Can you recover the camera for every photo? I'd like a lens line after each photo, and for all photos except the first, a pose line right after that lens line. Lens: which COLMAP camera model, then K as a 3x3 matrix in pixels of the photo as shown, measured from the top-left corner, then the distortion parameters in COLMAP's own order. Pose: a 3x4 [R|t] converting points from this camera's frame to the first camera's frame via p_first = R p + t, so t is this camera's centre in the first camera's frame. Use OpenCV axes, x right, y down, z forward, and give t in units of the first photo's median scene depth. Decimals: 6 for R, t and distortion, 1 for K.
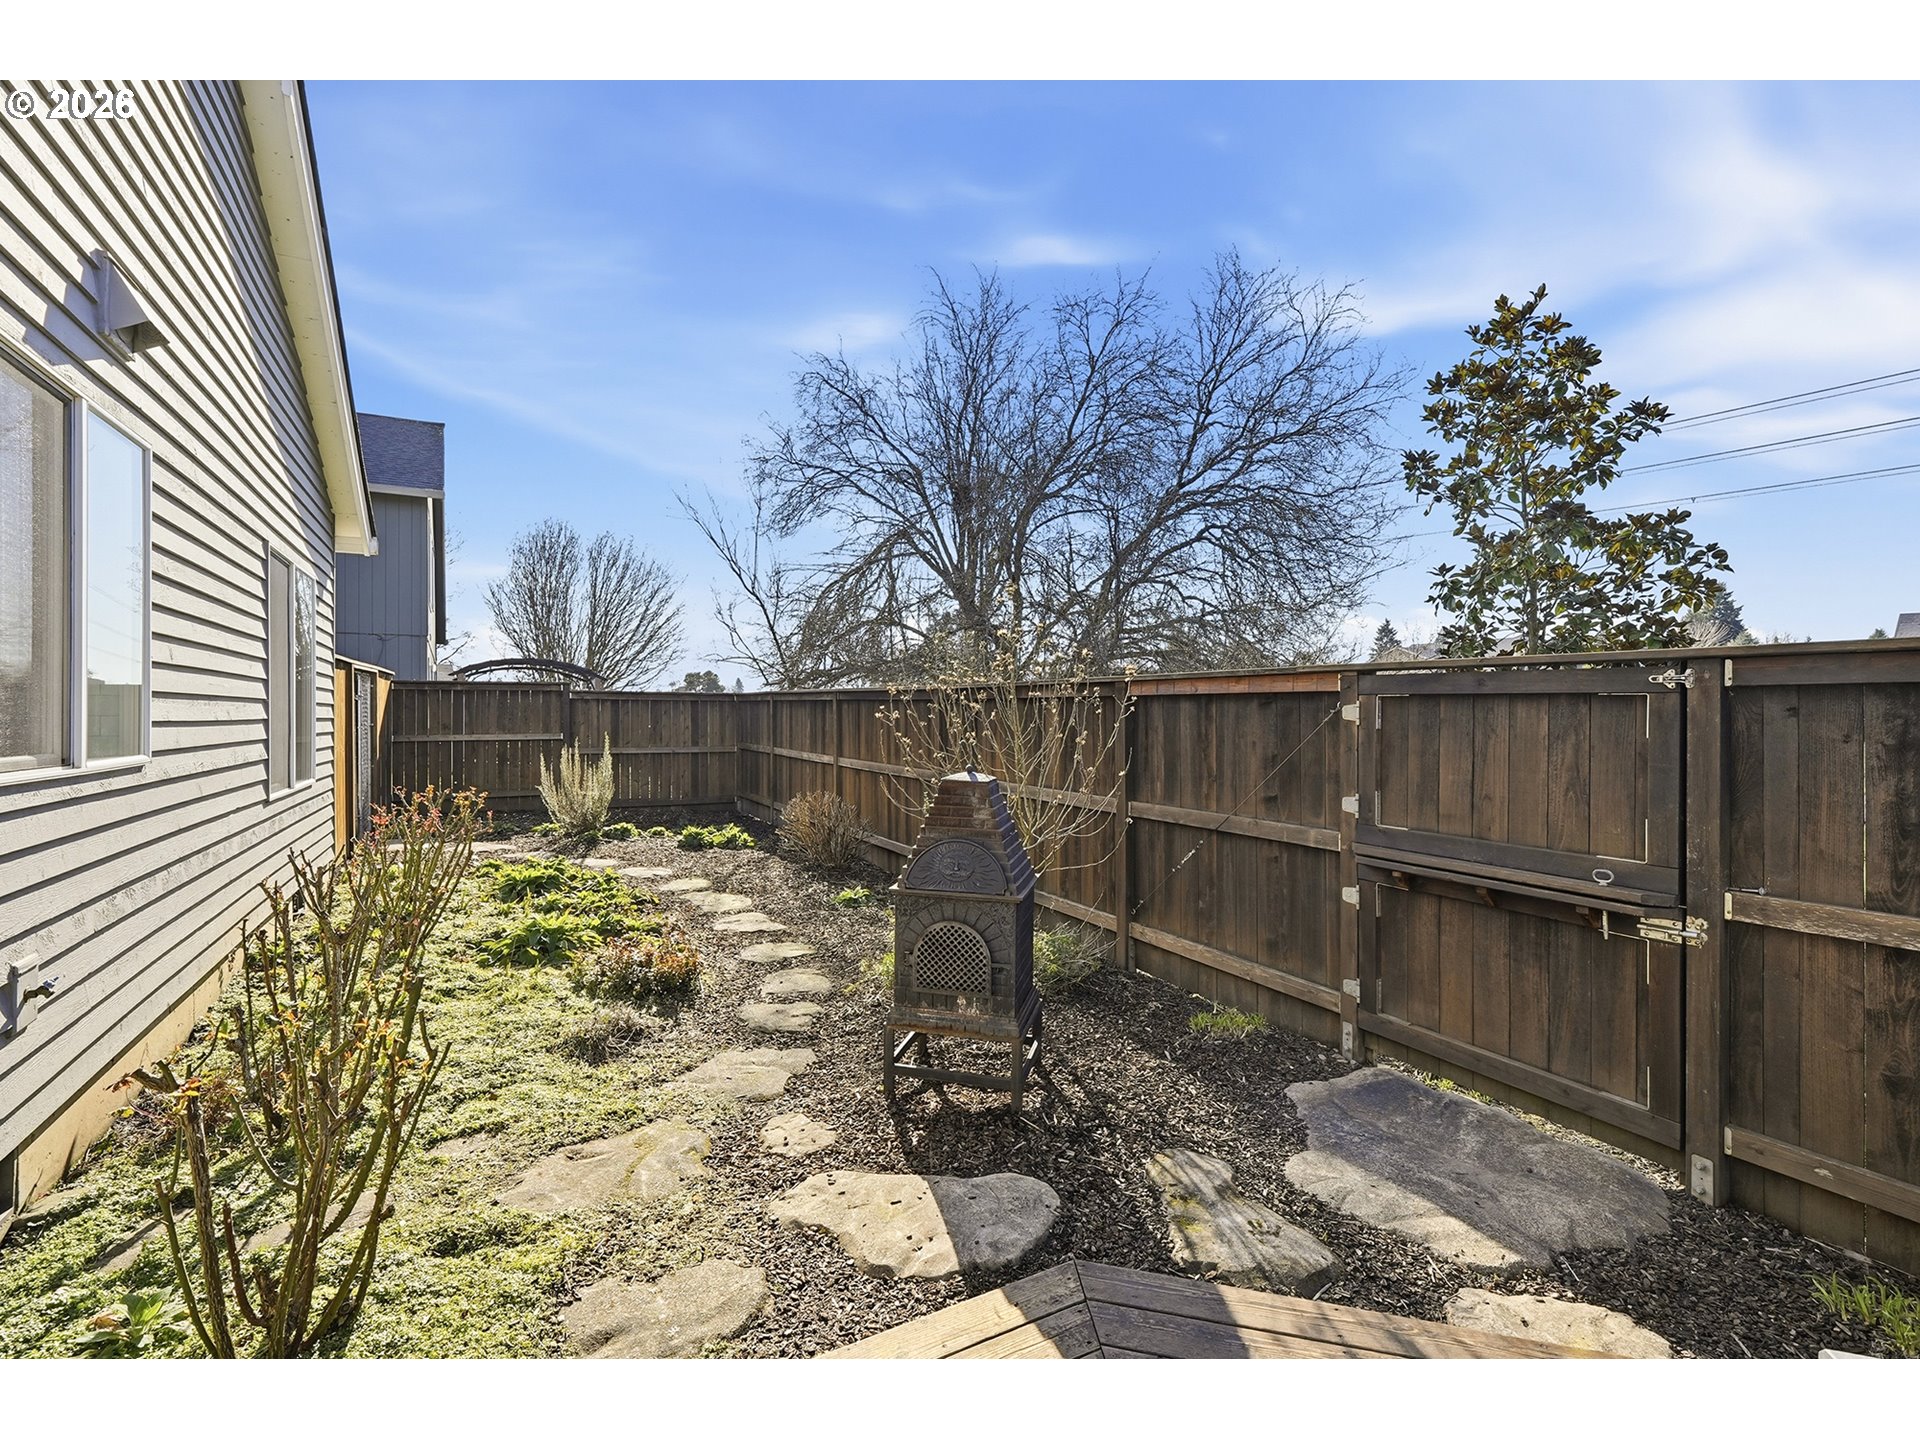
lens RADIAL K [[866.2, 0, 959.8], [0, 866.2, 713.1], [0, 0, 1]] dist [-0.007795, 0.004144]
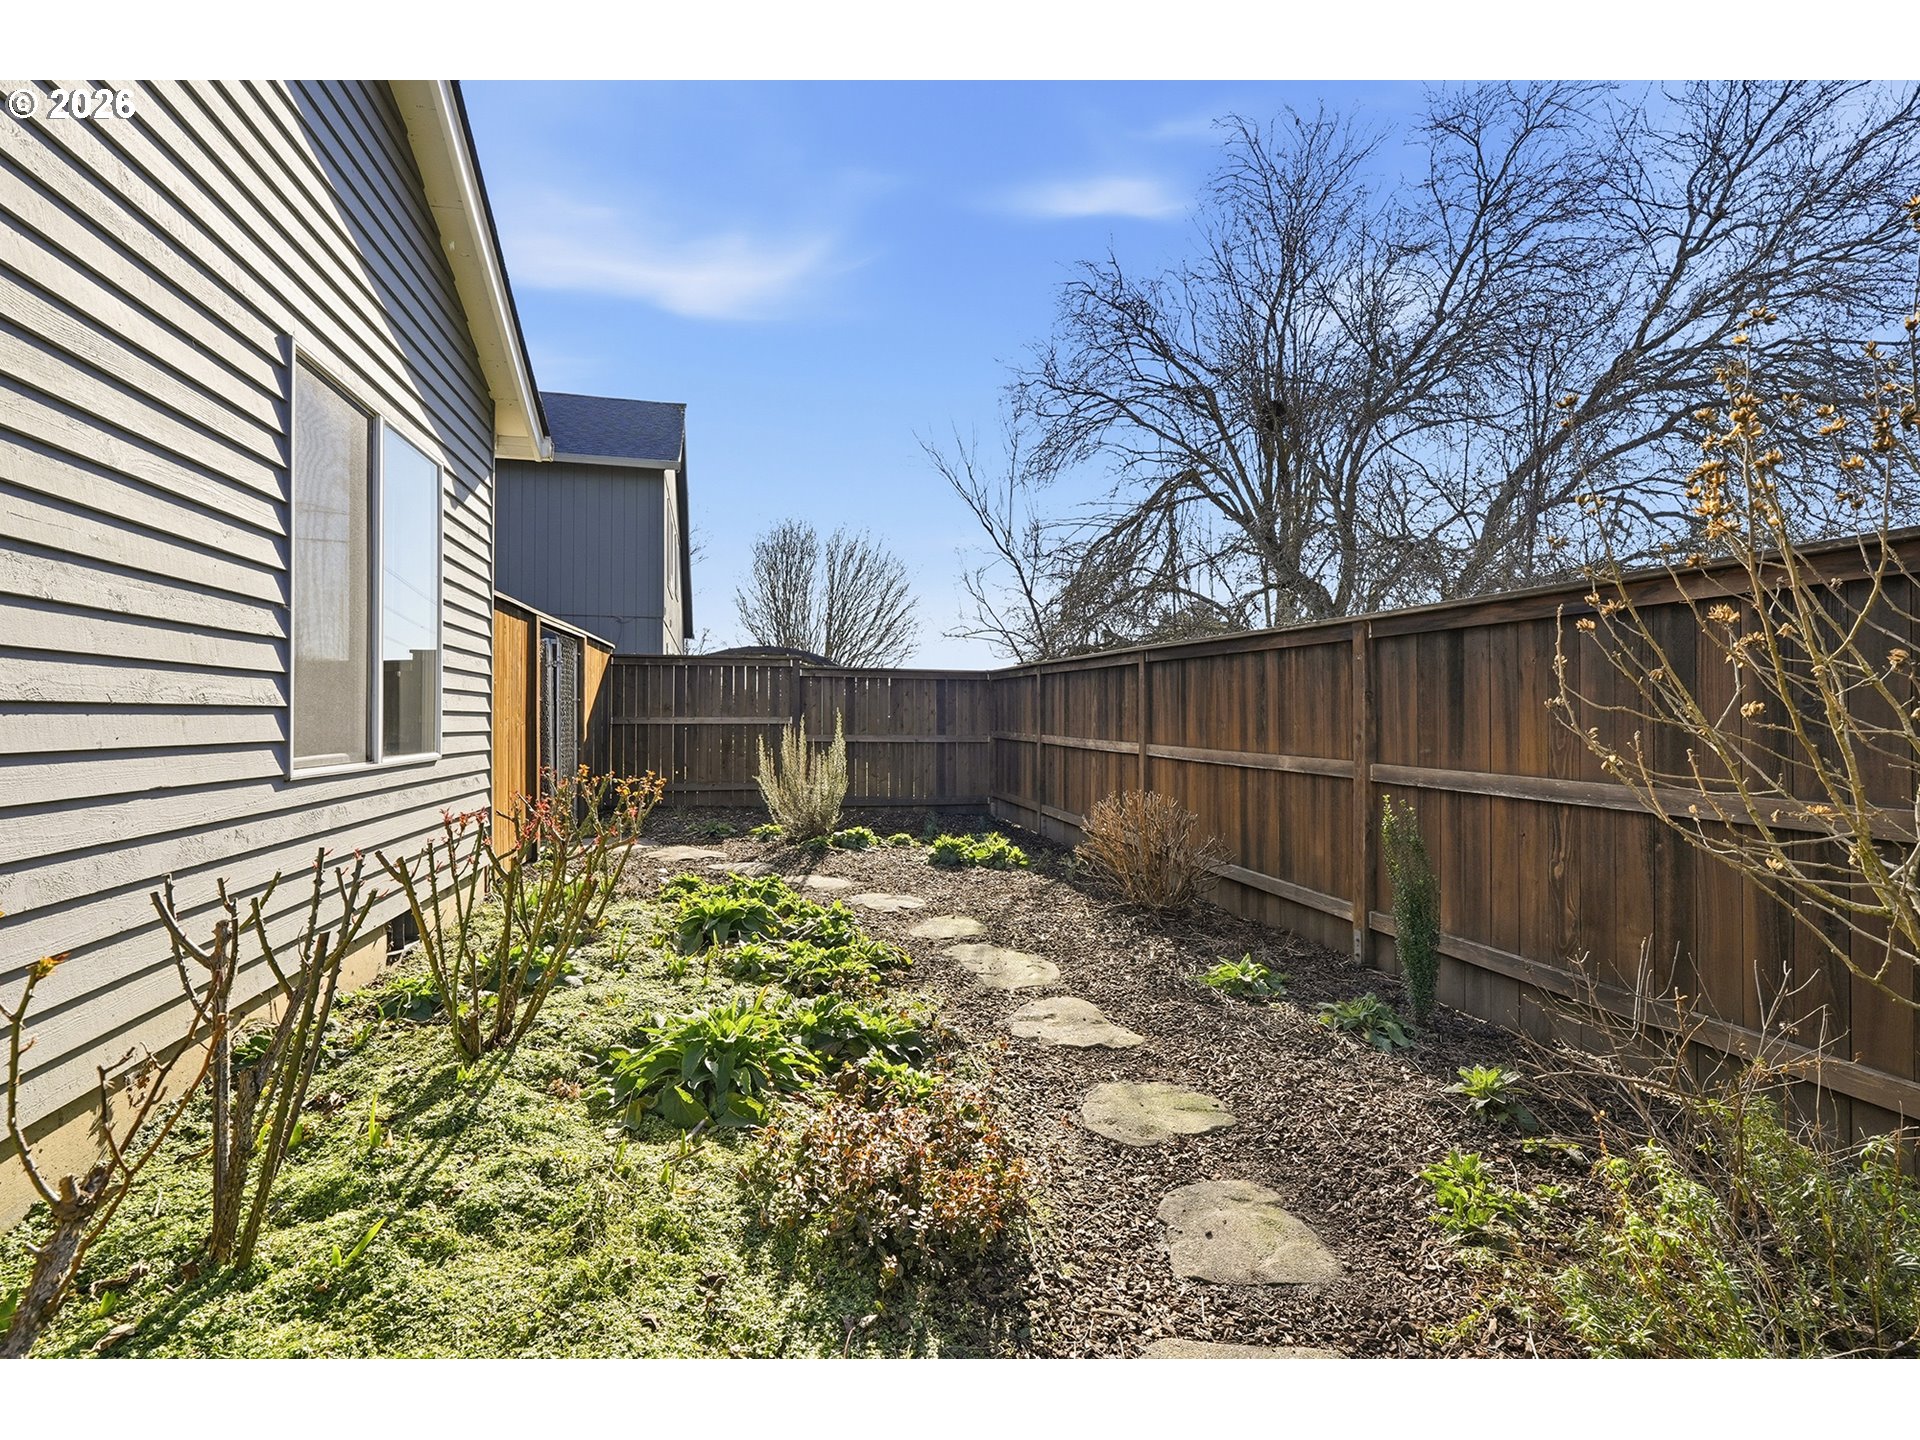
lens RADIAL K [[866.2, 0, 944.2], [0, 866.2, 717.6], [0, 0, 1]] dist [-0.007795, 0.004144]
pose [[0.962757, 0.001445, -0.270365, -0.148109], [-0.001716, 0.999998, -0.000766, 0.041351], [0.270364, 0.001201, 0.962758, 0.383129]]
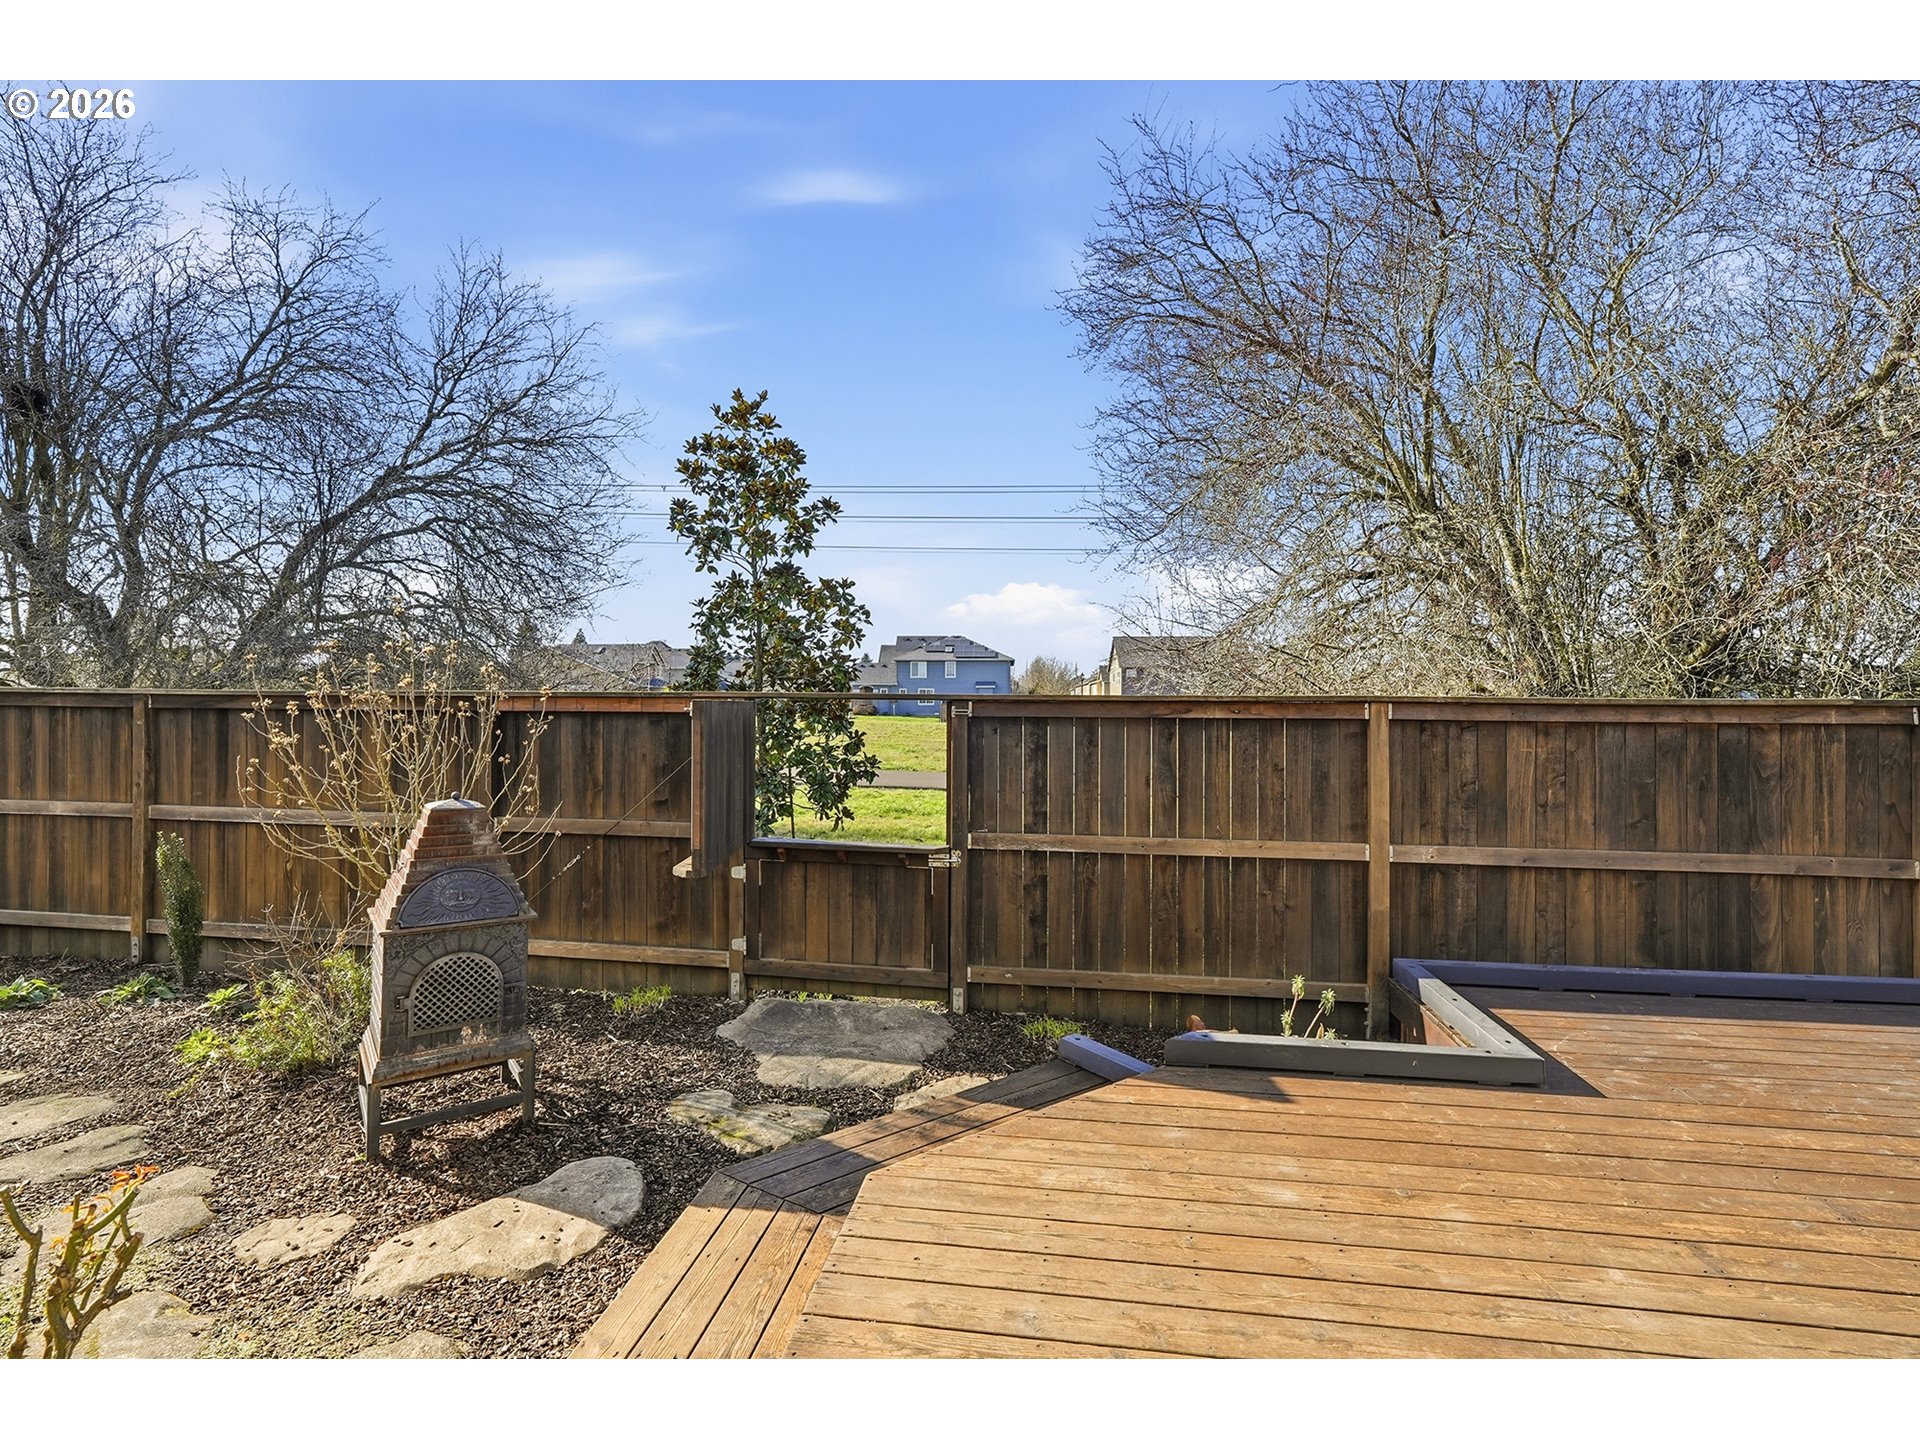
lens RADIAL K [[866.2, 0, 964.7], [0, 866.2, 703.8], [0, 0, 1]] dist [-0.007795, 0.004144]
pose [[0.598246, 0.009923, 0.801251, -0.210893], [-0.003989, 0.999948, -0.009405, -0.015901], [-0.801302, 0.002430, 0.598255, -0.020778]]
